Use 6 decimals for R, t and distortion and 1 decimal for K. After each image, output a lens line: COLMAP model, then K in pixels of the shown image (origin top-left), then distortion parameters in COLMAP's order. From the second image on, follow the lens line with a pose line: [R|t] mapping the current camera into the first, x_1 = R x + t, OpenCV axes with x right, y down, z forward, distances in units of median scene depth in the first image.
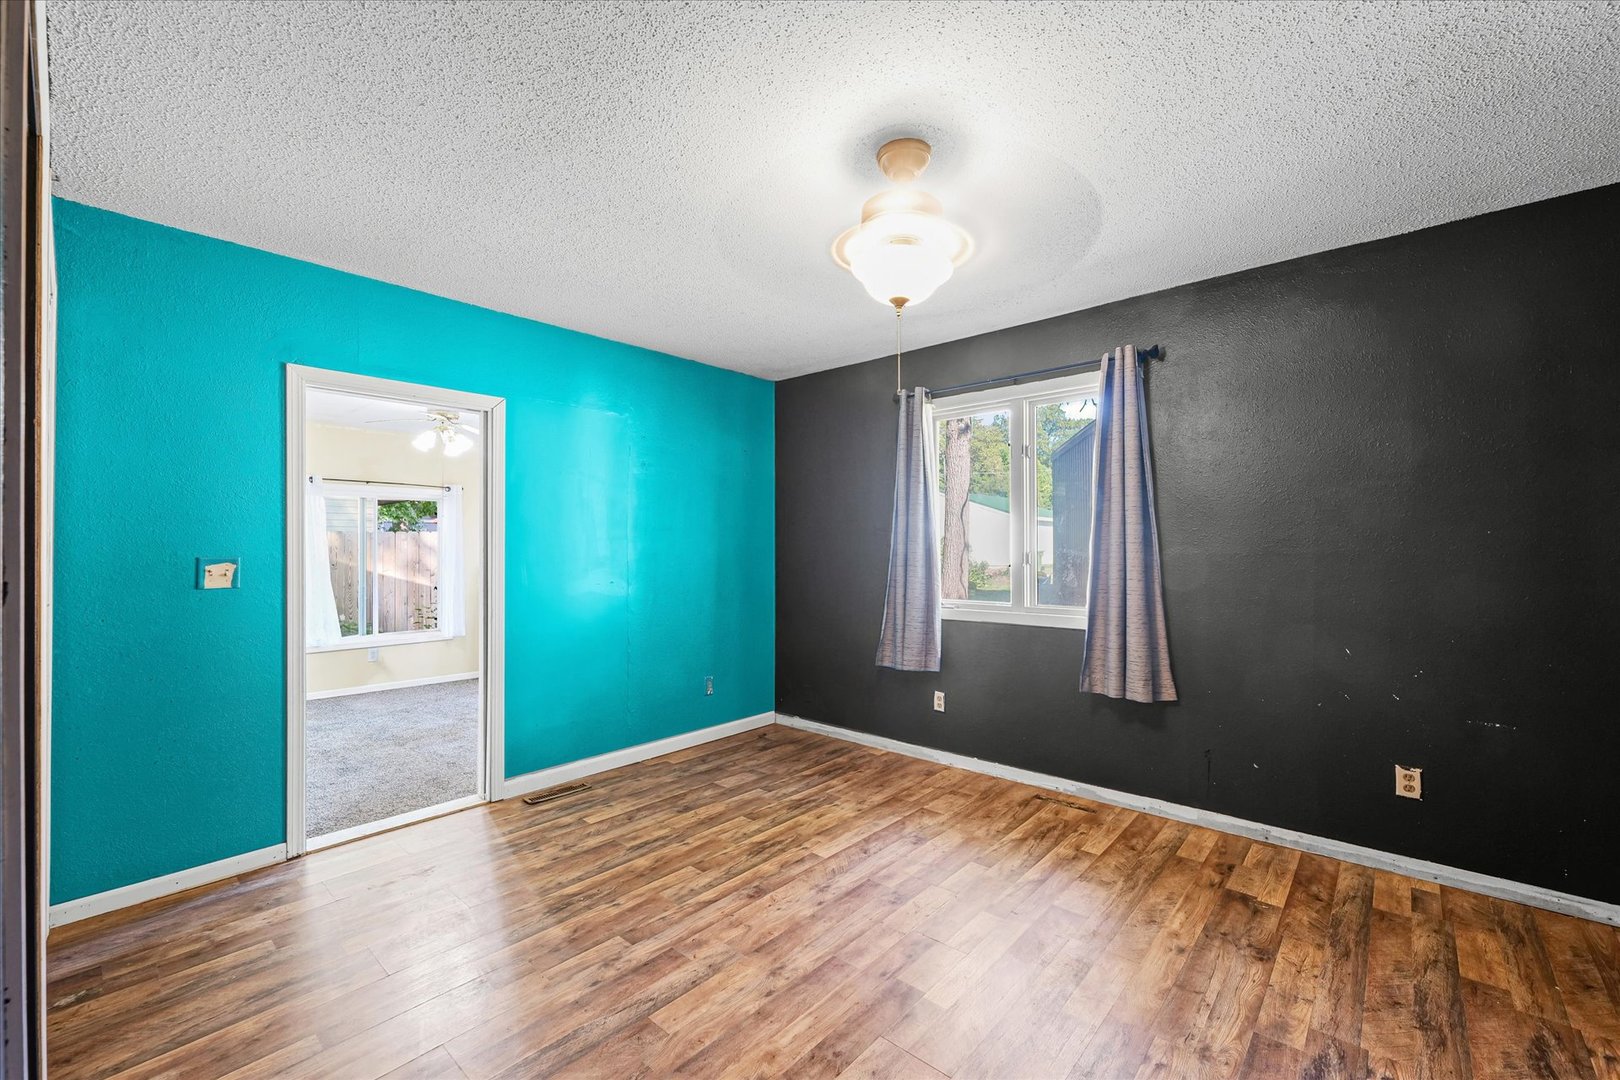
lens RADIAL K [[670.5, 0, 810.5], [0, 670.5, 543.5], [0, 0, 1]] dist [0.002270, -0.000009]
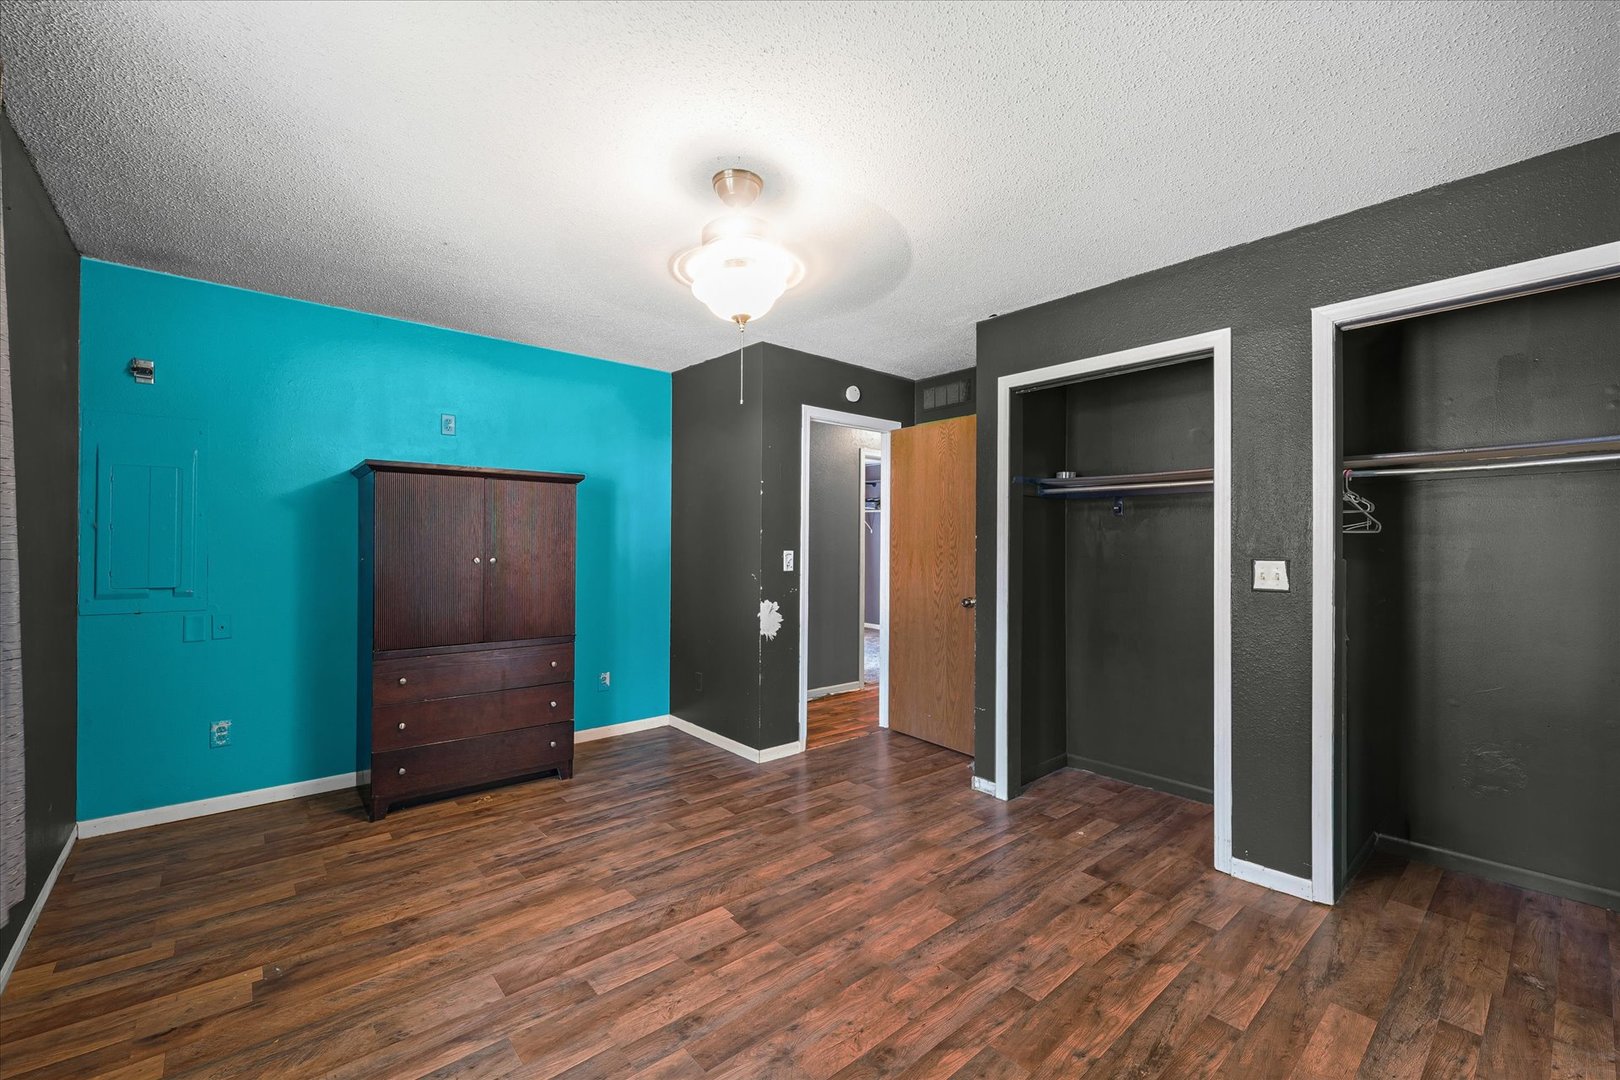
lens RADIAL K [[670.5, 0, 809.2], [0, 670.5, 541.8], [0, 0, 1]] dist [0.002270, -0.000009]
pose [[-0.991606, -0.001146, 0.129290, -0.111410], [-0.001686, 0.999990, -0.004072, 0.003302], [-0.129284, -0.004256, -0.991598, 1.974636]]
